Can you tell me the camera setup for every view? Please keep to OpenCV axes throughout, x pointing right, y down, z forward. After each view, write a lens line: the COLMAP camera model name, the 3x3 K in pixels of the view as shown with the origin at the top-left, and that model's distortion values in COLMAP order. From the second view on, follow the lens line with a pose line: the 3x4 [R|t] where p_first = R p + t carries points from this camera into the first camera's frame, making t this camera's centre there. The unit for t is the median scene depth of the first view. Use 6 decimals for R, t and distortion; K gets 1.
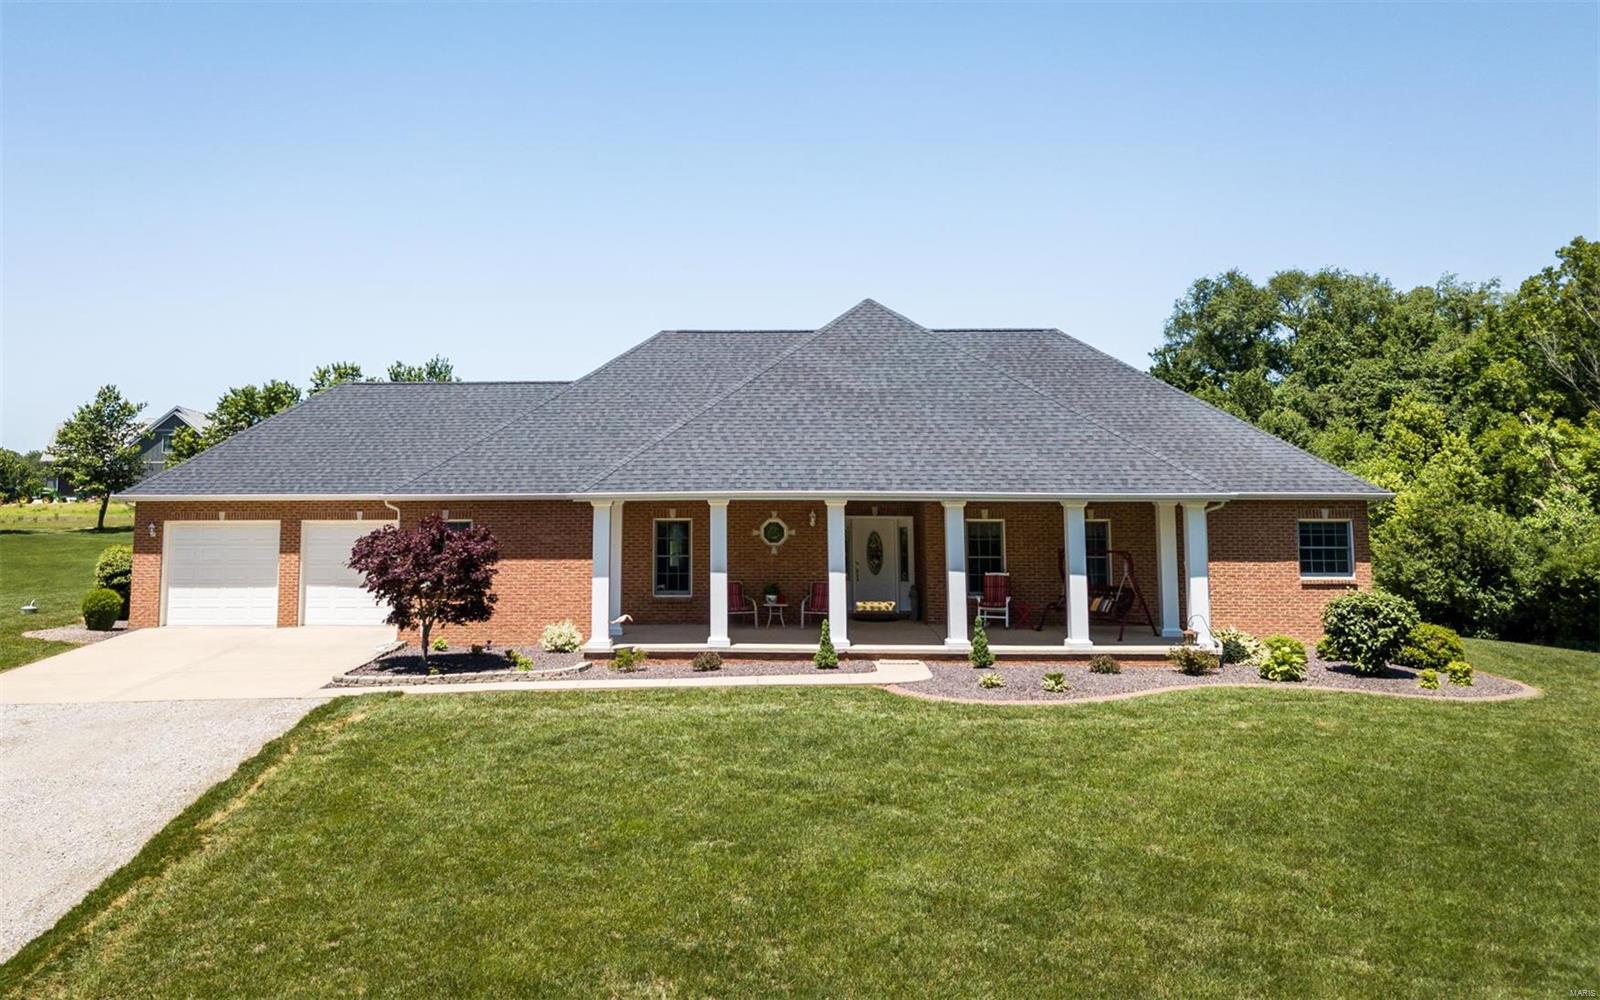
lens RADIAL K [[1361.1, 0, 756.5], [0, 1361.1, 324.5], [0, 0, 1]] dist [-0.005585, 0.075788]
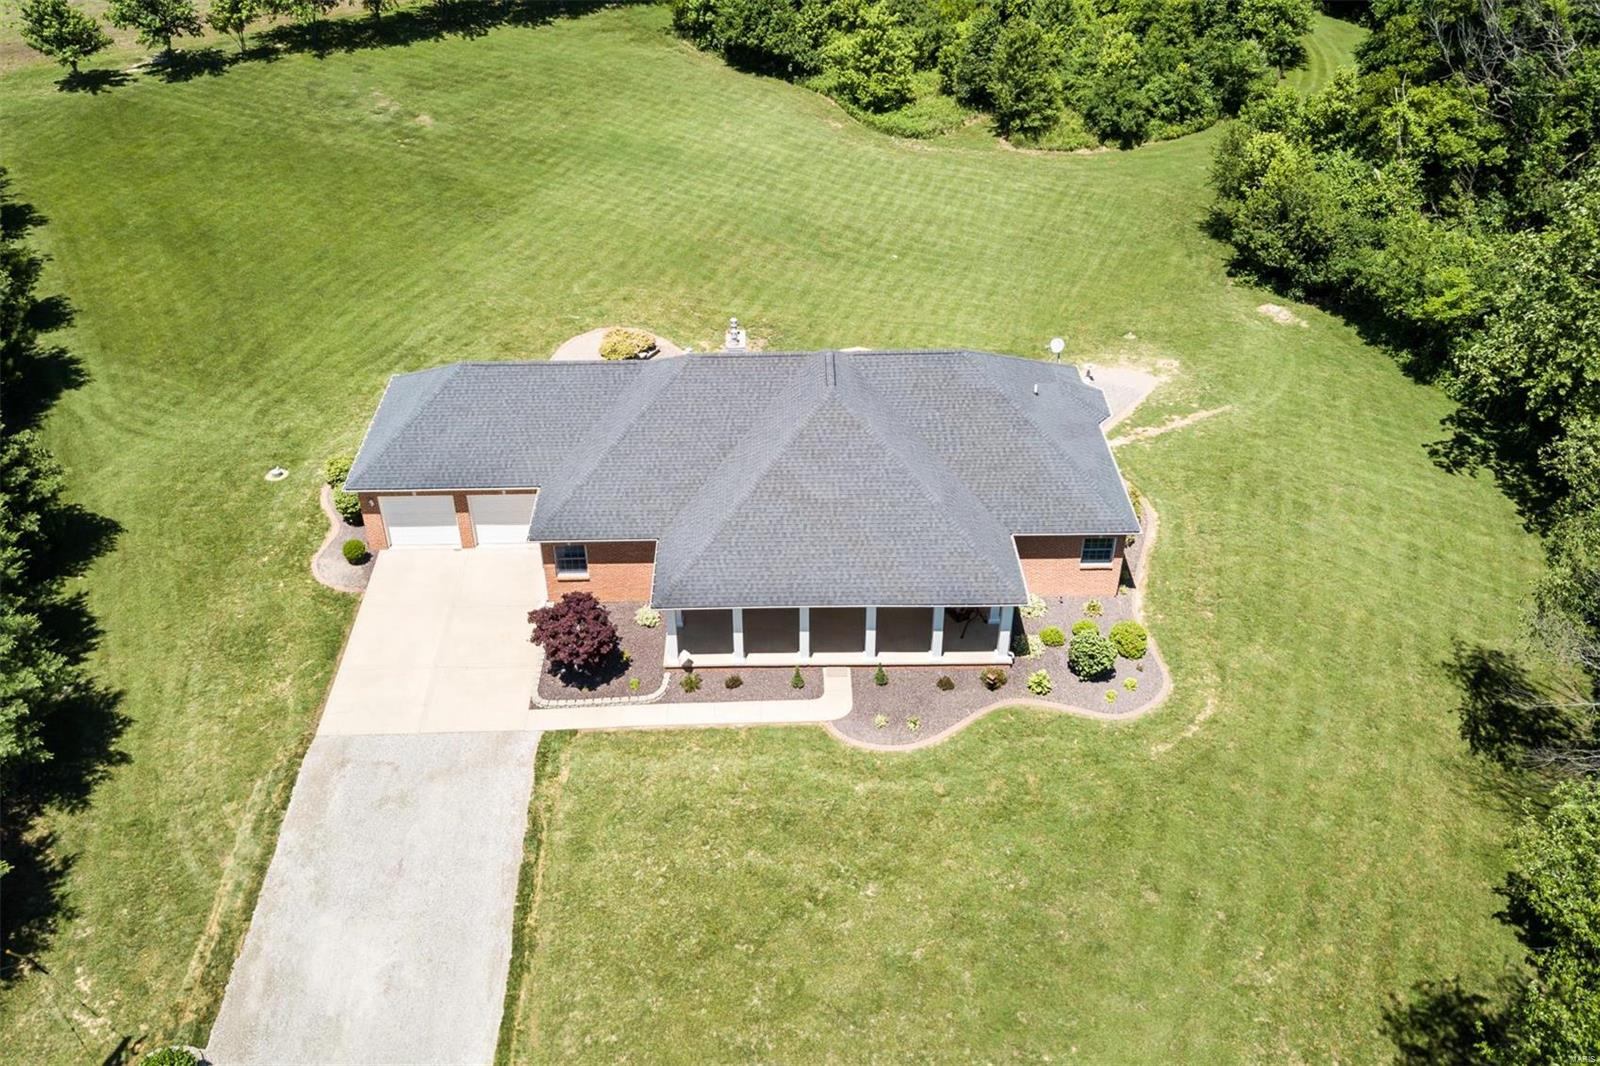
lens RADIAL K [[1211.0, 0, 802.7], [0, 1211.0, 504.6], [0, 0, 1]] dist [0.022354, 0.007040]
pose [[0.999406, -0.015188, 0.030934, 0.007691], [-0.007316, 0.783679, 0.621123, -0.716267], [-0.033676, -0.620980, 0.783103, -0.107928]]
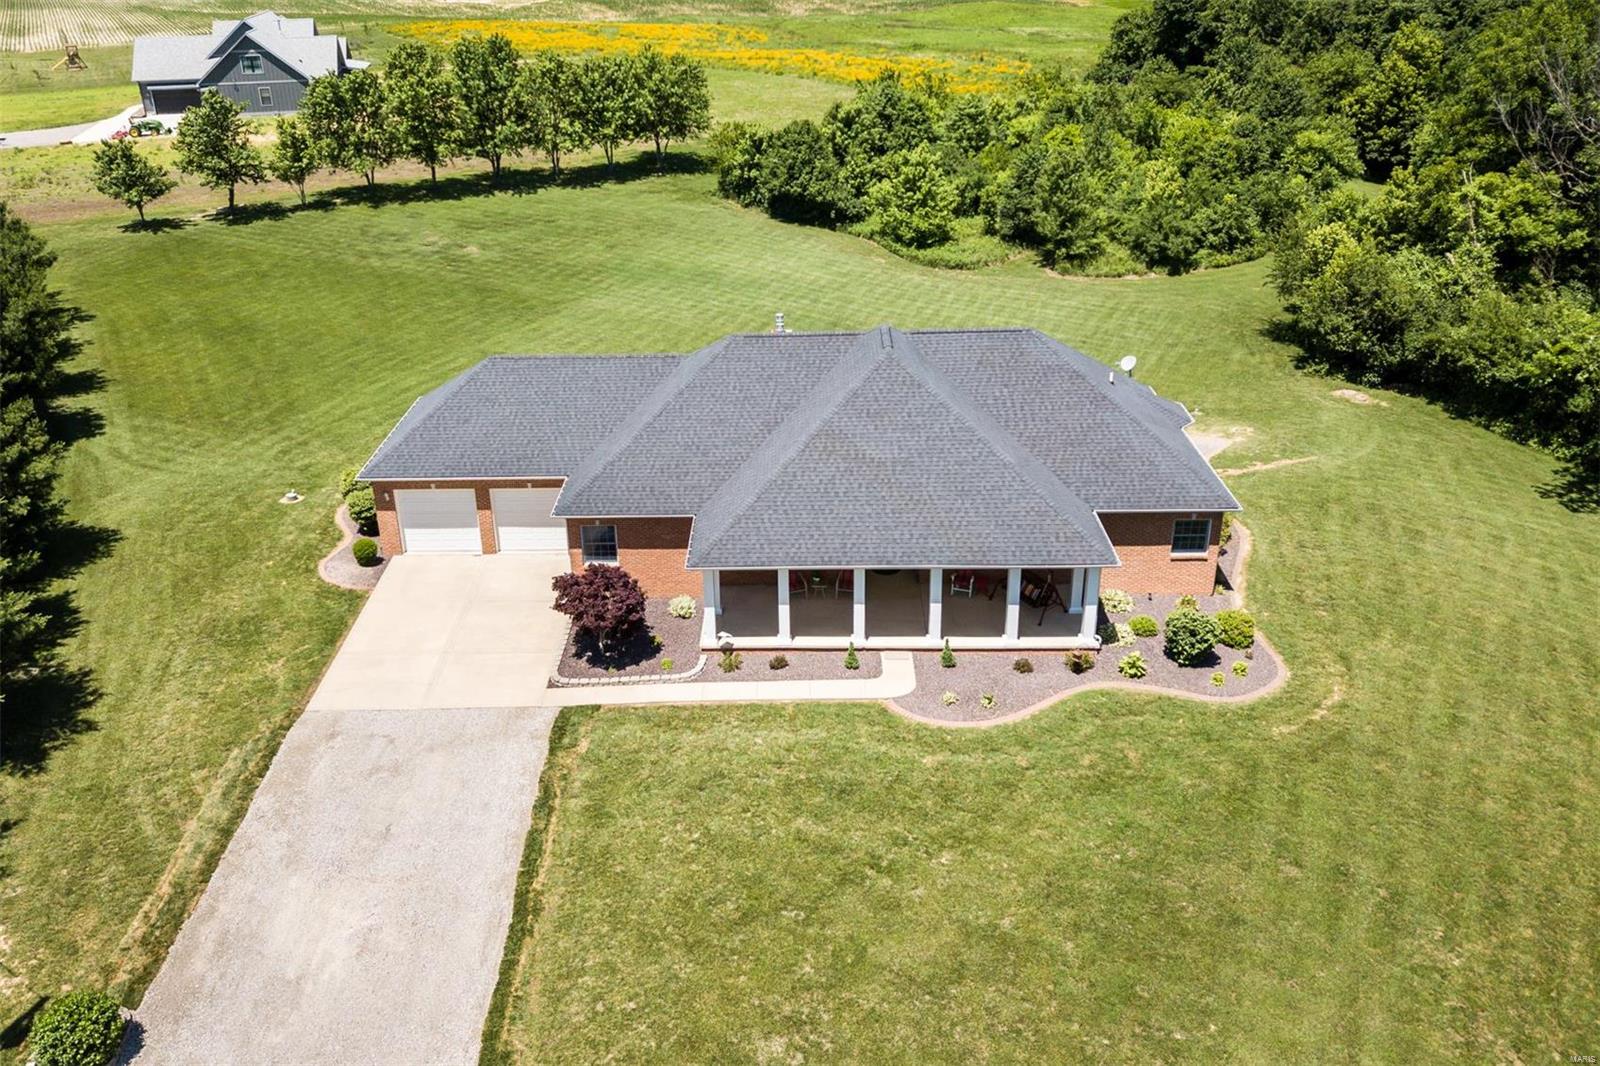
lens RADIAL K [[1220.4, 0, 786.9], [0, 1220.4, 529.7], [0, 0, 1]] dist [0.031504, -0.000004]
pose [[0.999861, -0.011896, -0.011706, -0.005830], [0.016120, 0.870026, 0.492741, -0.449743], [0.004322, -0.492861, 0.870097, -0.140339]]
